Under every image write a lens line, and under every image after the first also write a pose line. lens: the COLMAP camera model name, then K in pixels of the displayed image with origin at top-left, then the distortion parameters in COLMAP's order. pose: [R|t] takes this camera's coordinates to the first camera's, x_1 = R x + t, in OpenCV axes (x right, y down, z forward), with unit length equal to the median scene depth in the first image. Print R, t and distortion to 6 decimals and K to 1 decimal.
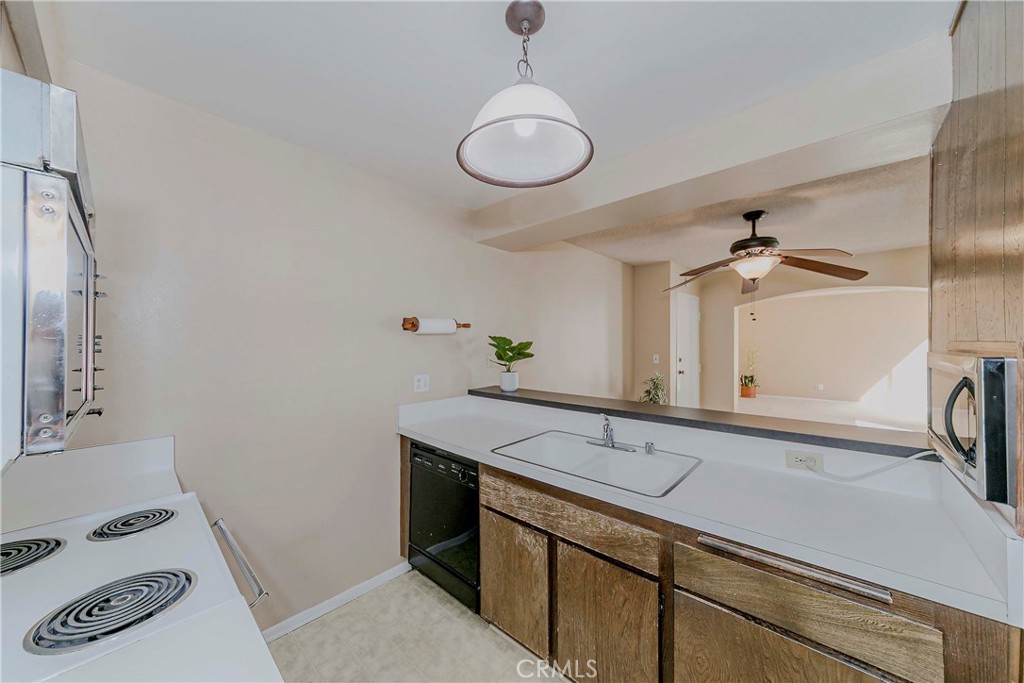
lens RADIAL K [[368.8, 0, 506.7], [0, 368.8, 336.4], [0, 0, 1]] dist [0.000227, -0.000062]
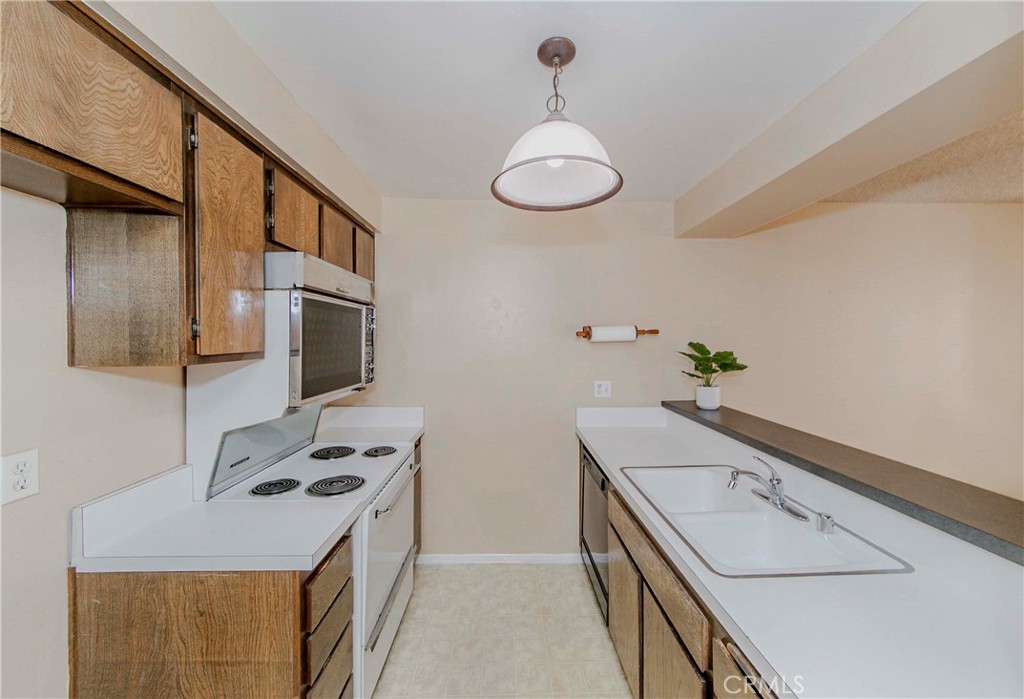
lens RADIAL K [[384.1, 0, 510.1], [0, 384.1, 330.1], [0, 0, 1]] dist [-0.000236, 0.000020]
pose [[0.686924, -0.008011, -0.726685, 0.424618], [0.011144, 0.999938, -0.000490, -0.045591], [0.726643, -0.007762, 0.686971, 0.085345]]
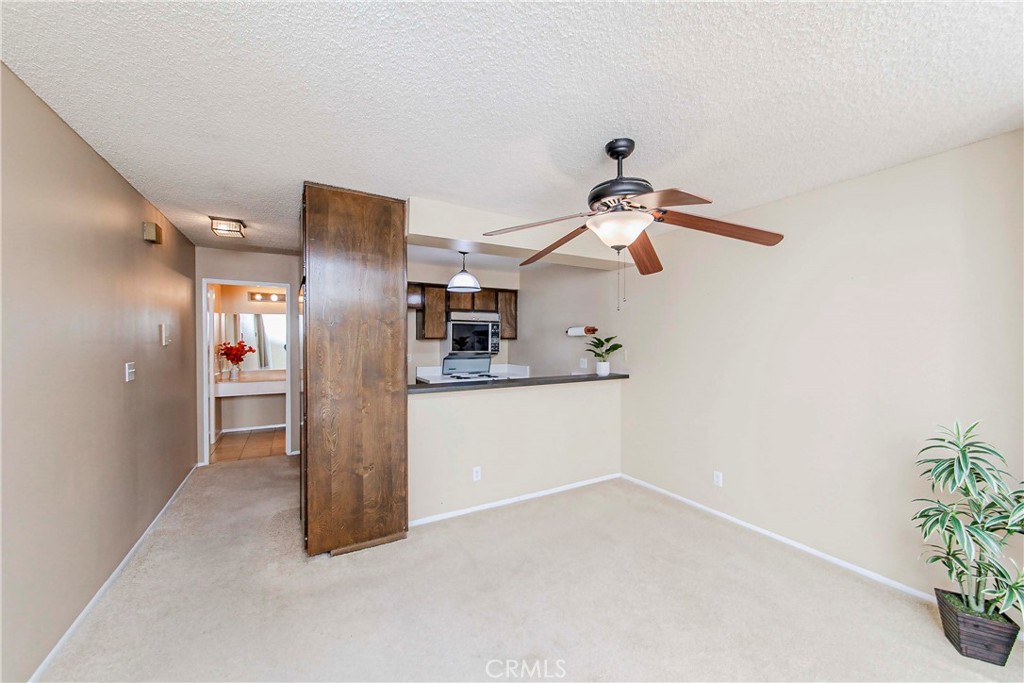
lens RADIAL K [[383.7, 0, 512.0], [0, 383.7, 341.5], [0, 0, 1]] dist [-0.001088, -0.000278]
pose [[-0.307095, 0.003818, -0.951671, 1.913325], [0.009112, 0.999958, 0.001071, 0.016570], [0.951635, -0.008342, -0.307117, 1.418265]]
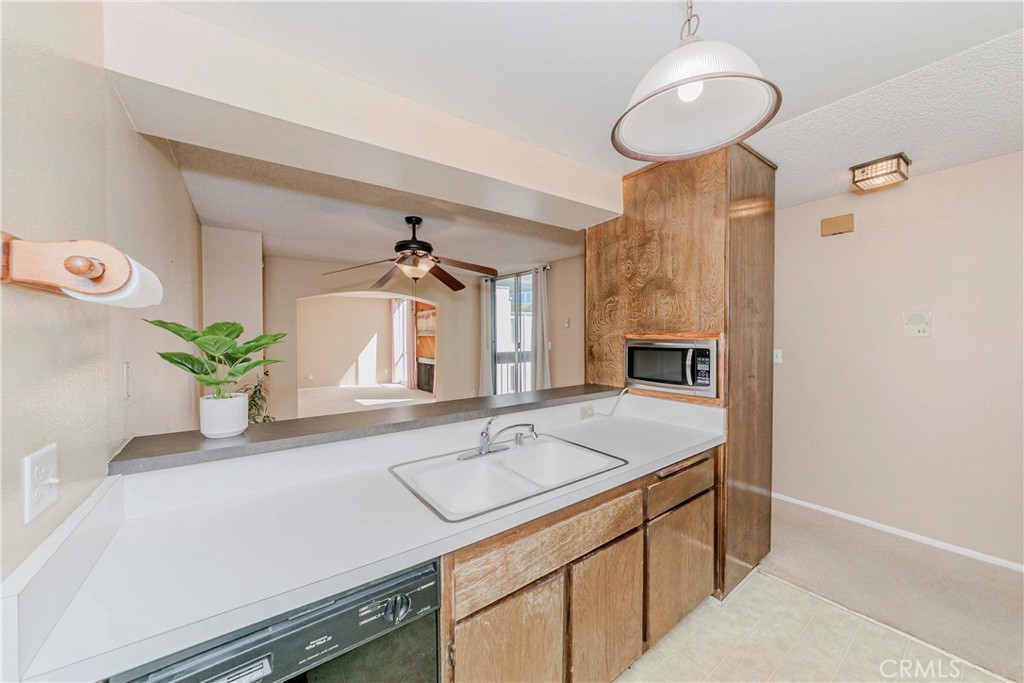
lens RADIAL K [[368.3, 0, 510.2], [0, 368.3, 343.2], [0, 0, 1]] dist [0.001180, 0.000011]
pose [[0.207023, -0.025870, 0.977994, -0.492246], [-0.000127, 0.999650, 0.026470, 0.013974], [-0.978336, -0.005604, 0.206947, 0.677209]]
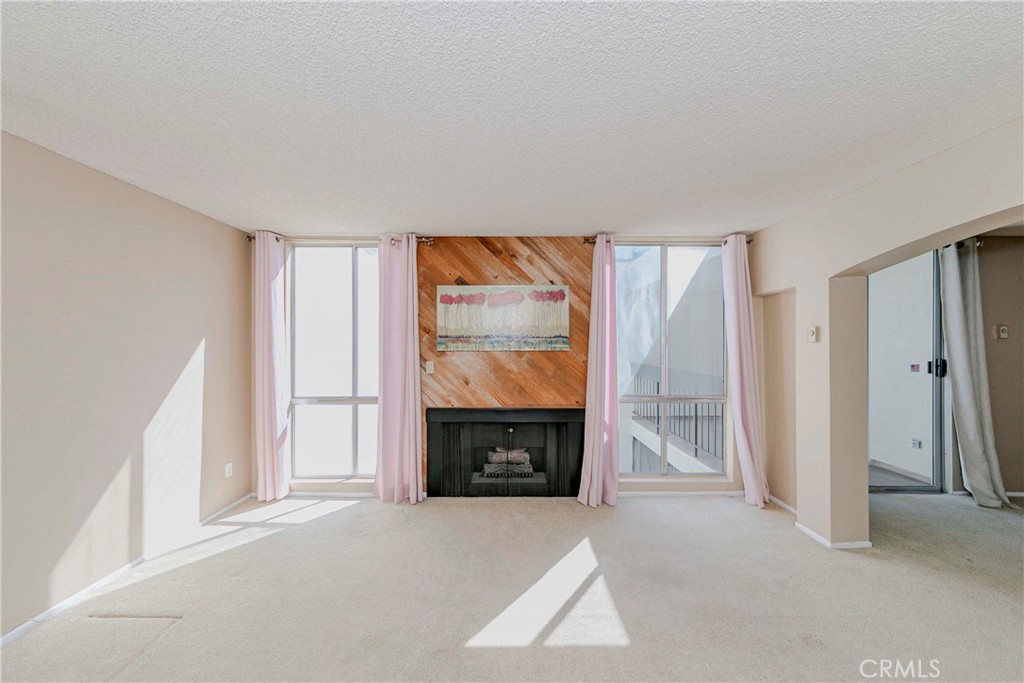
lens RADIAL K [[368.3, 0, 510.2], [0, 368.3, 343.2], [0, 0, 1]] dist [0.001180, 0.000011]
pose [[-0.669099, -0.002242, 0.743170, 2.196223], [-0.011500, 0.999907, -0.007338, 0.019444], [-0.743084, -0.013456, -0.669063, 3.534670]]
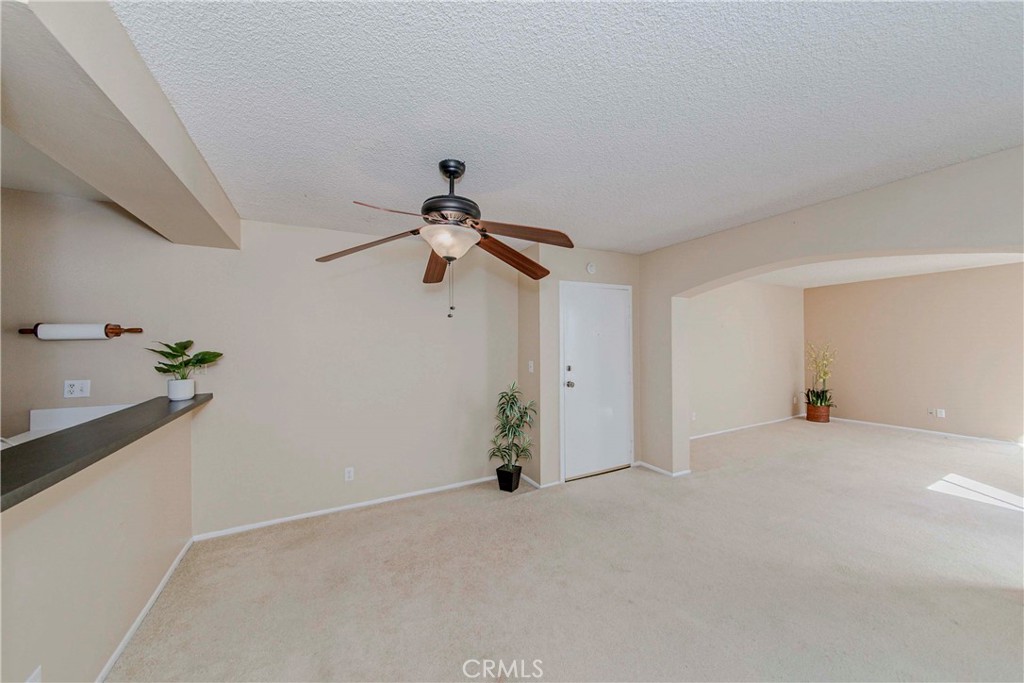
lens RADIAL K [[368.3, 0, 510.2], [0, 368.3, 343.2], [0, 0, 1]] dist [0.001180, 0.000011]
pose [[0.942013, -0.001849, -0.335571, 1.398241], [0.006919, 0.999879, 0.013912, -0.003699], [0.335505, -0.015427, 0.941912, 0.509871]]
